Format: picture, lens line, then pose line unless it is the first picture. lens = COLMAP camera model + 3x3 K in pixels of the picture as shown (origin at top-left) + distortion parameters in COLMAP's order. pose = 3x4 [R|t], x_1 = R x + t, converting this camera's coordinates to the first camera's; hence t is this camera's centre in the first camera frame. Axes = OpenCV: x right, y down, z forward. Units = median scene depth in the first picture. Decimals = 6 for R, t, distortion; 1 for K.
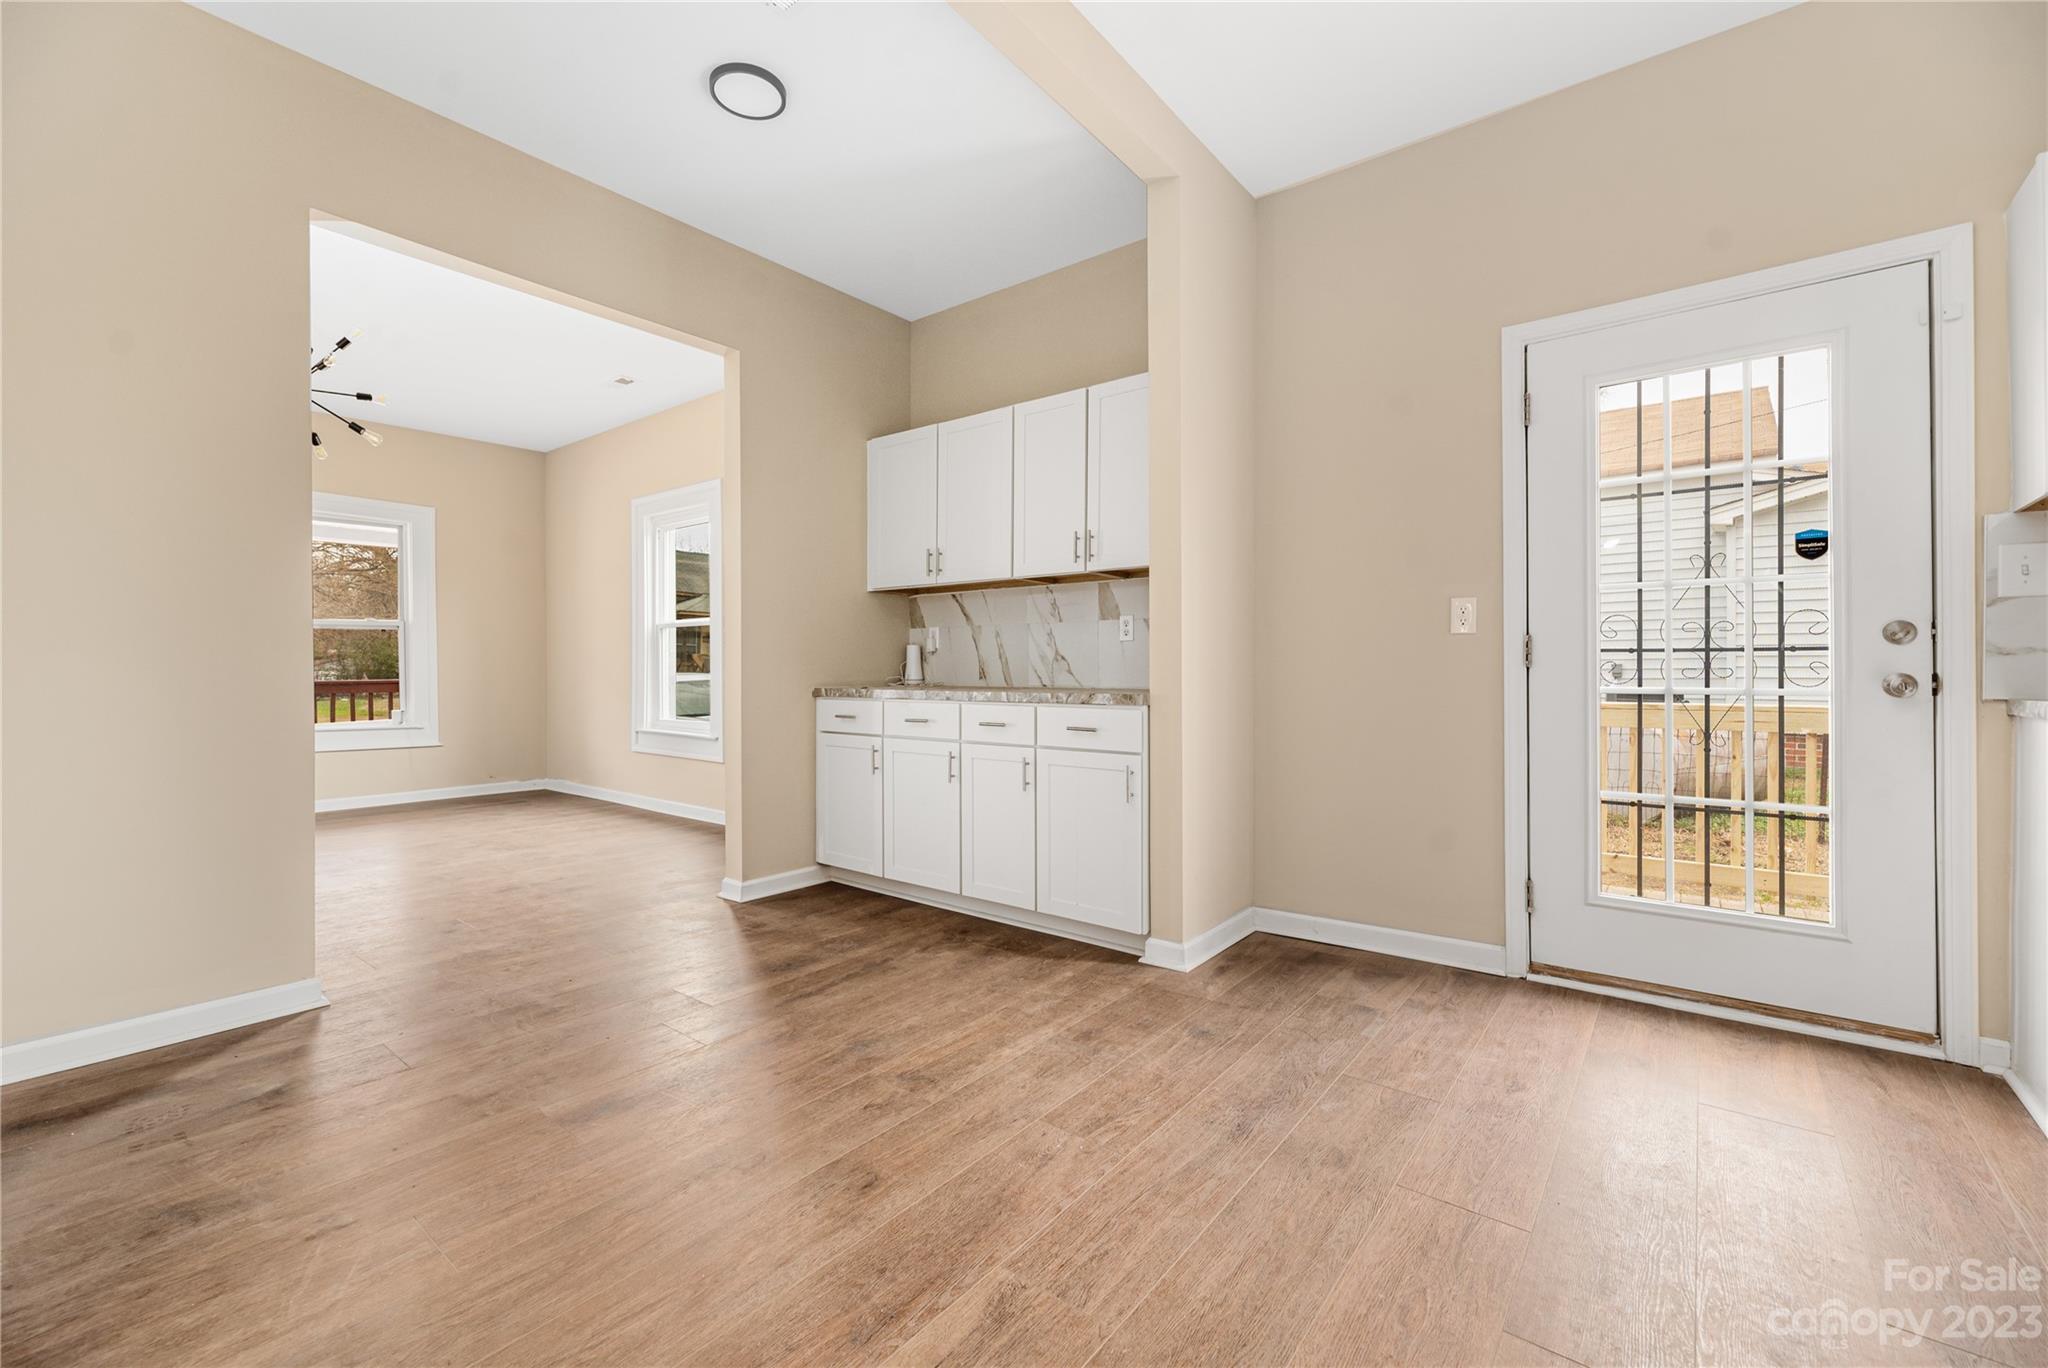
lens RADIAL K [[853.1, 0, 1018.7], [0, 853.1, 667.0], [0, 0, 1]] dist [0.000440, 0.000021]
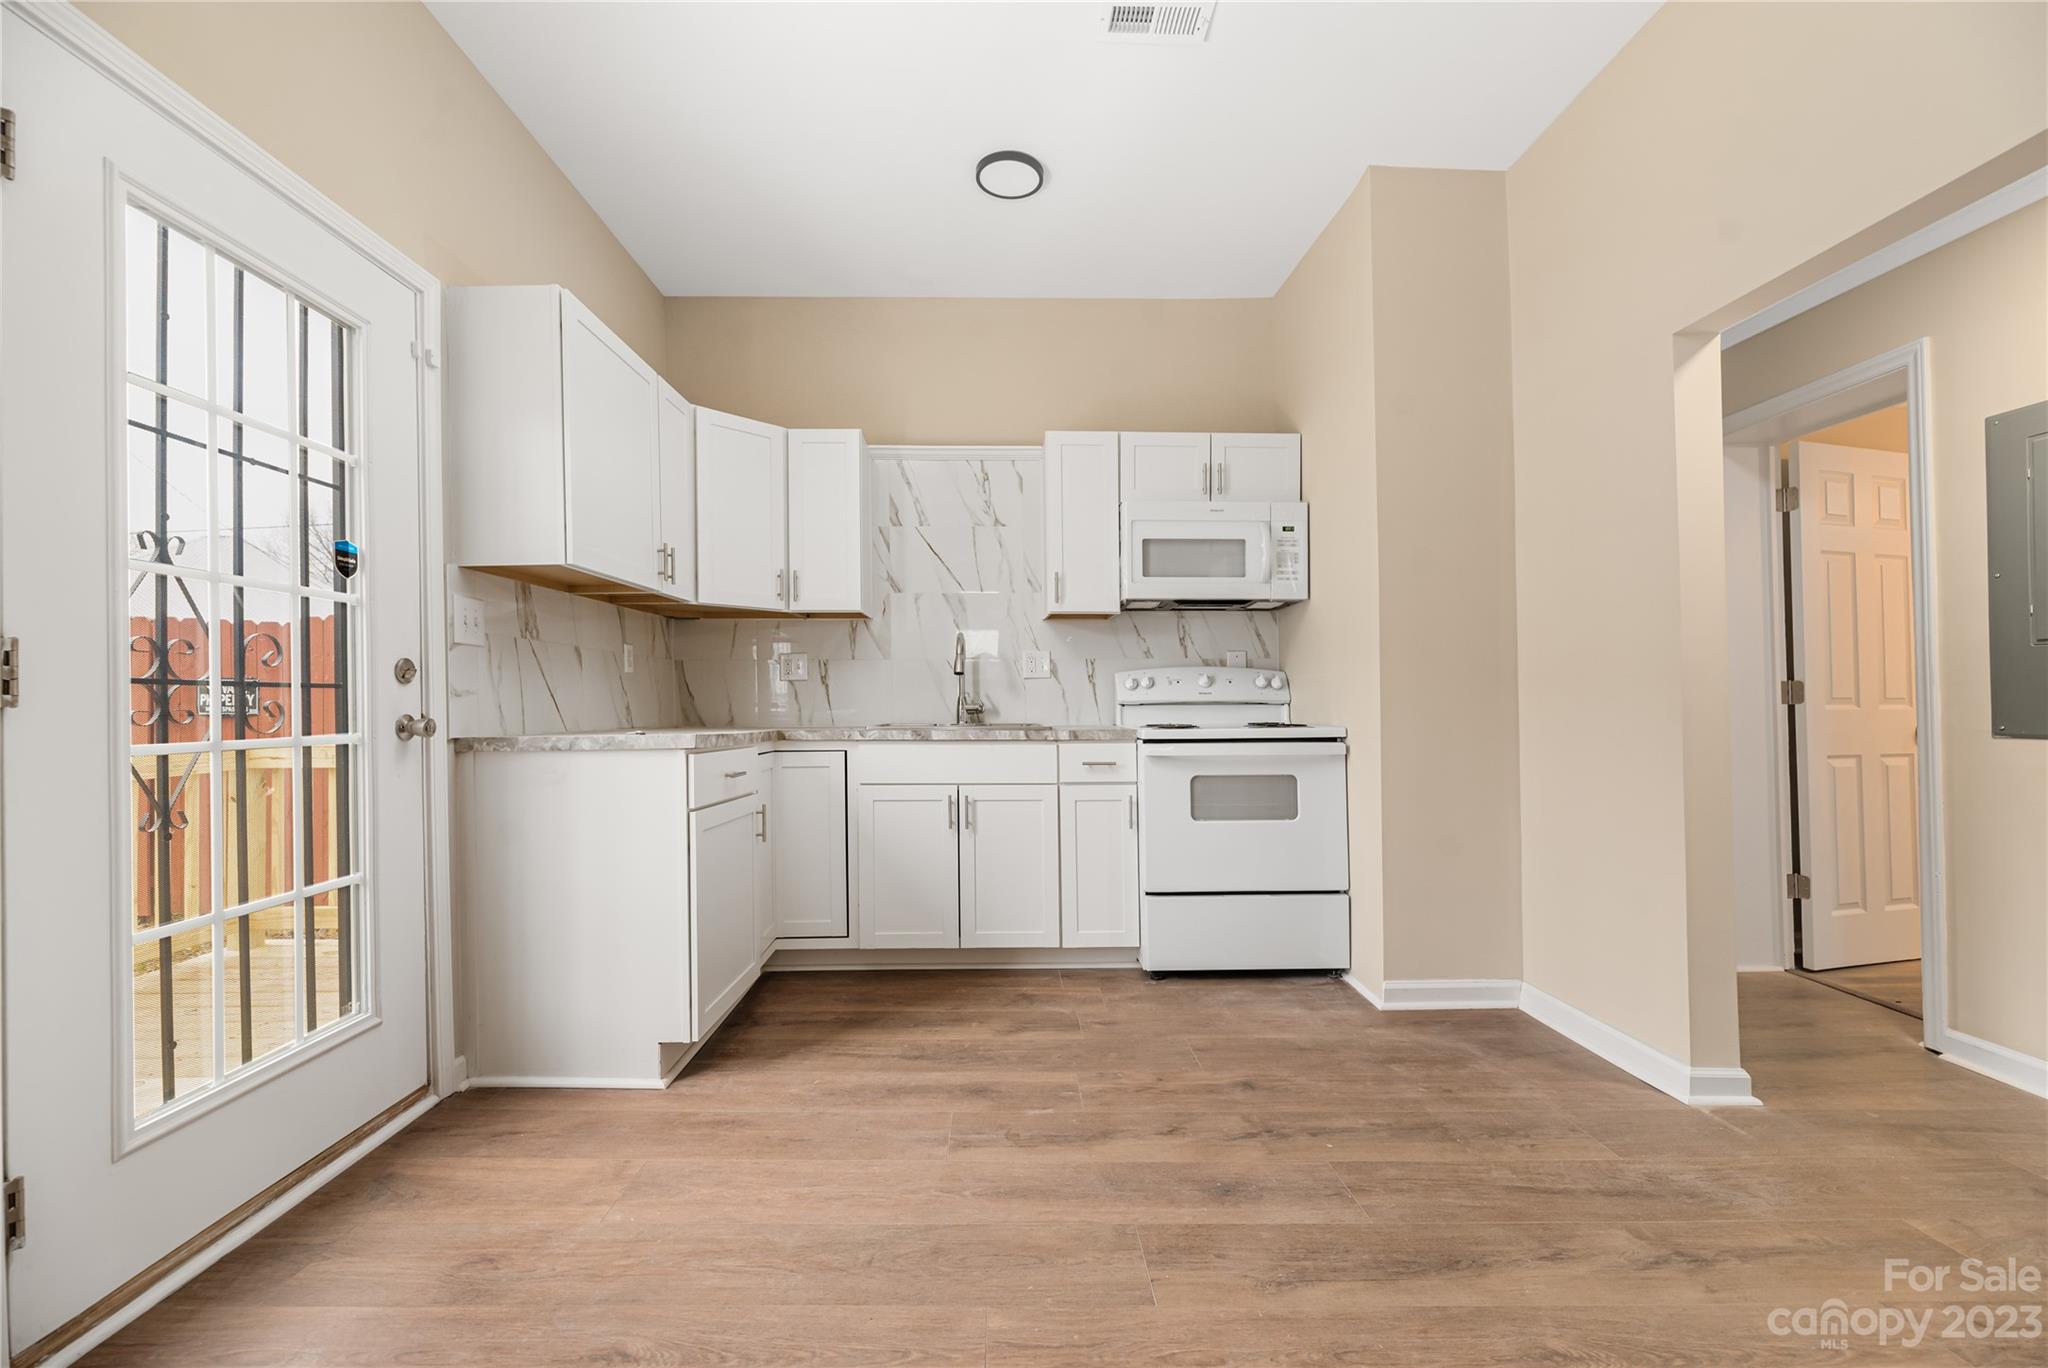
lens RADIAL K [[844.5, 0, 997.5], [0, 844.5, 688.4], [0, 0, 1]] dist [-0.000099, -0.000072]
pose [[-0.625174, 0.019542, 0.780241, -0.087151], [0.001660, 0.999718, -0.023709, 0.001483], [-0.780484, -0.013527, -0.625030, 0.932925]]
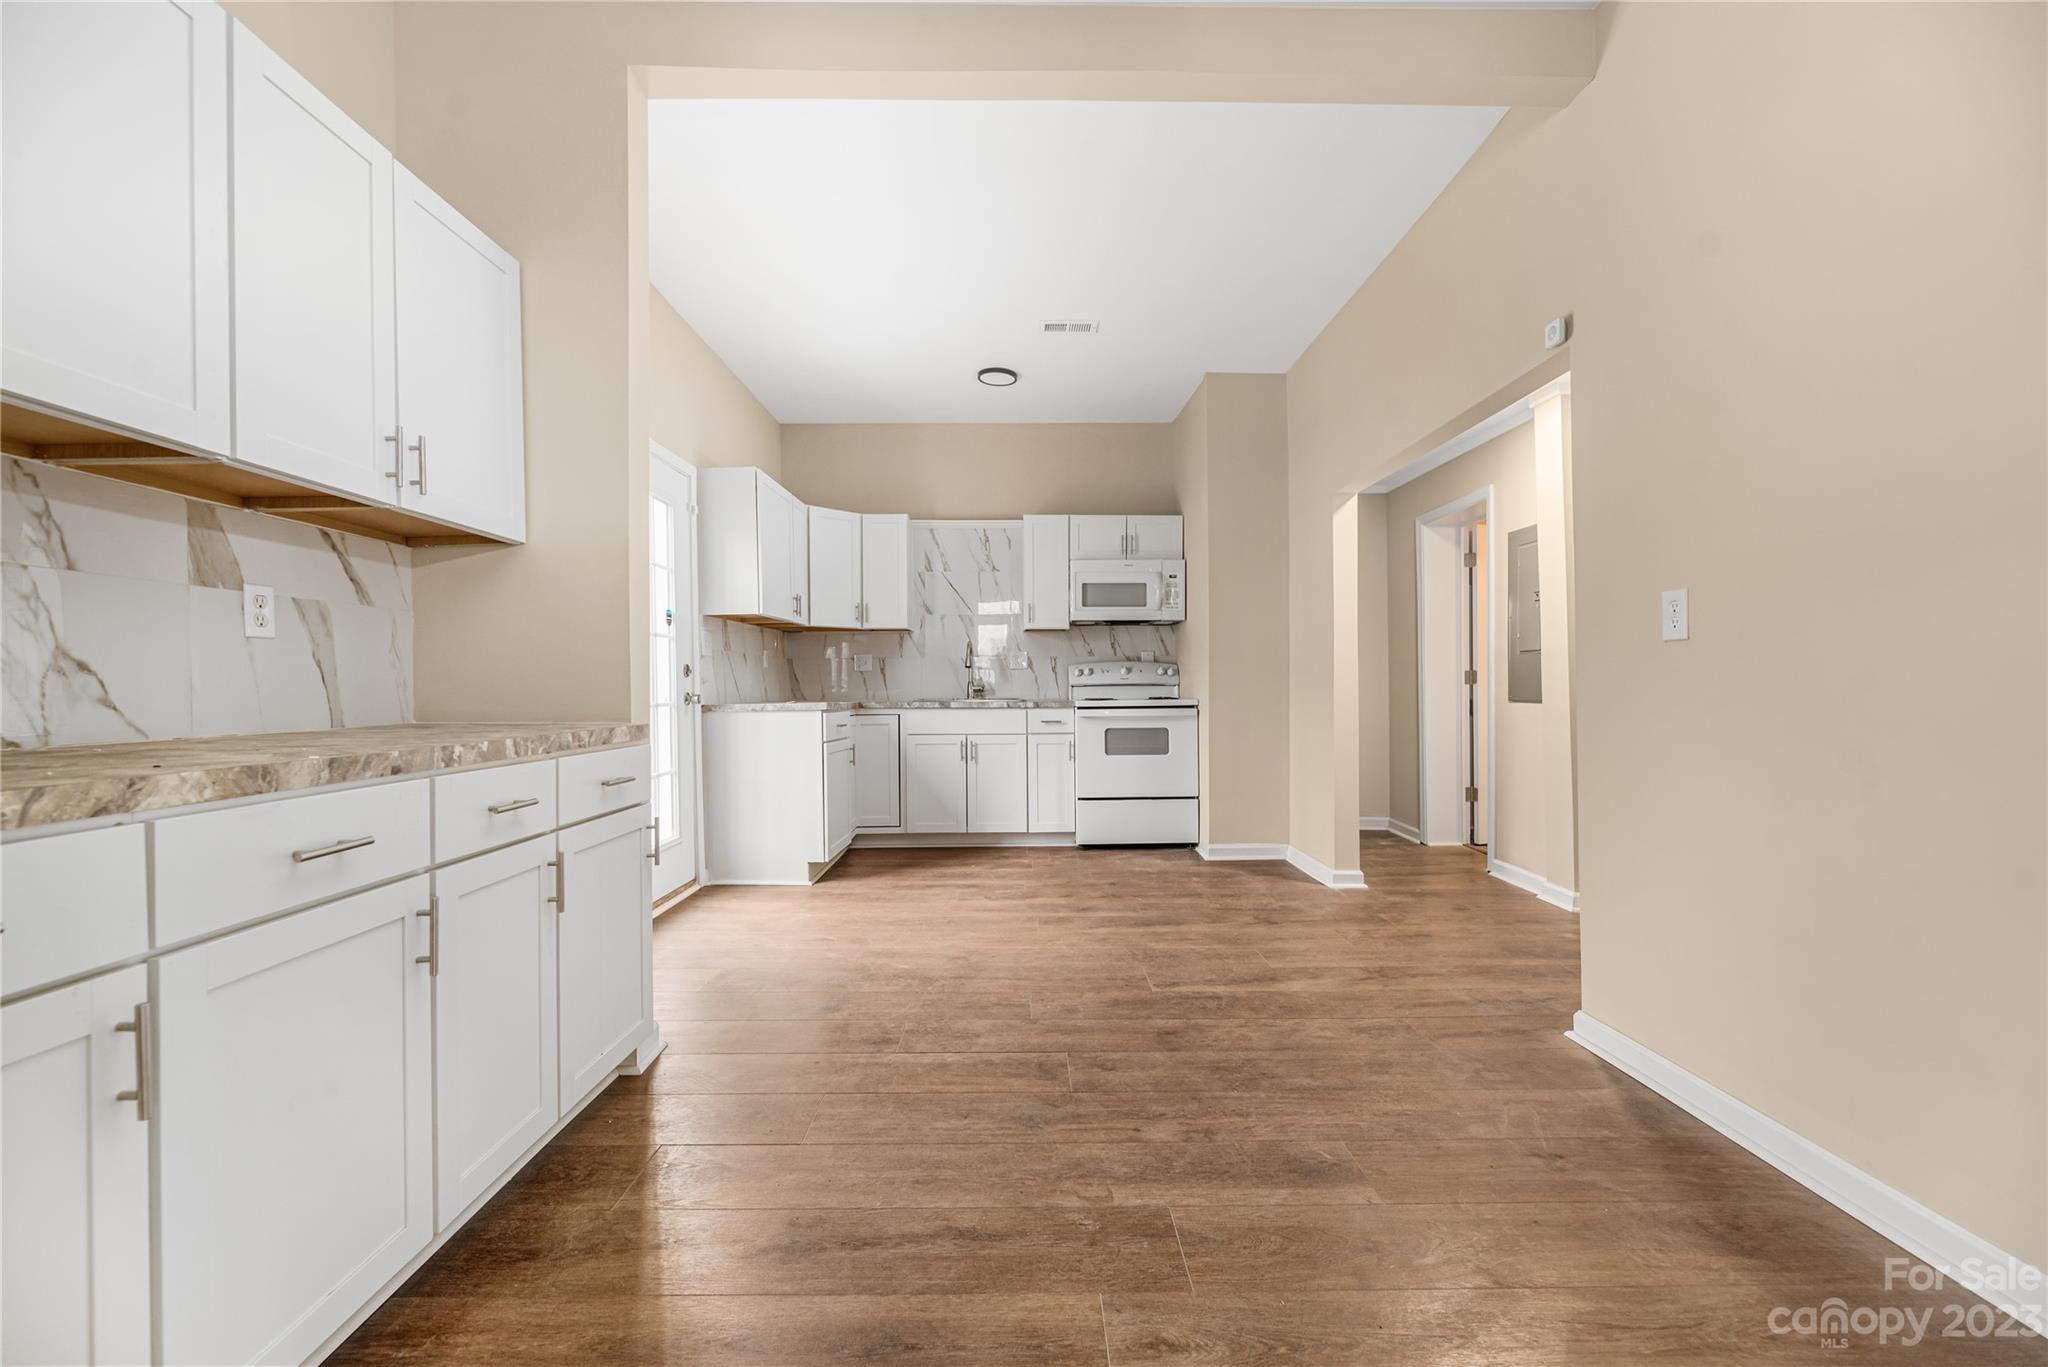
lens RADIAL K [[832.7, 0, 1024.1], [0, 832.7, 655.4], [0, 0, 1]] dist [0.000254, -0.002561]
pose [[-0.624647, 0.033725, 0.780179, -0.755264], [0.004233, 0.999199, -0.039804, 0.001713], [-0.780896, -0.021560, -0.624289, 1.362311]]
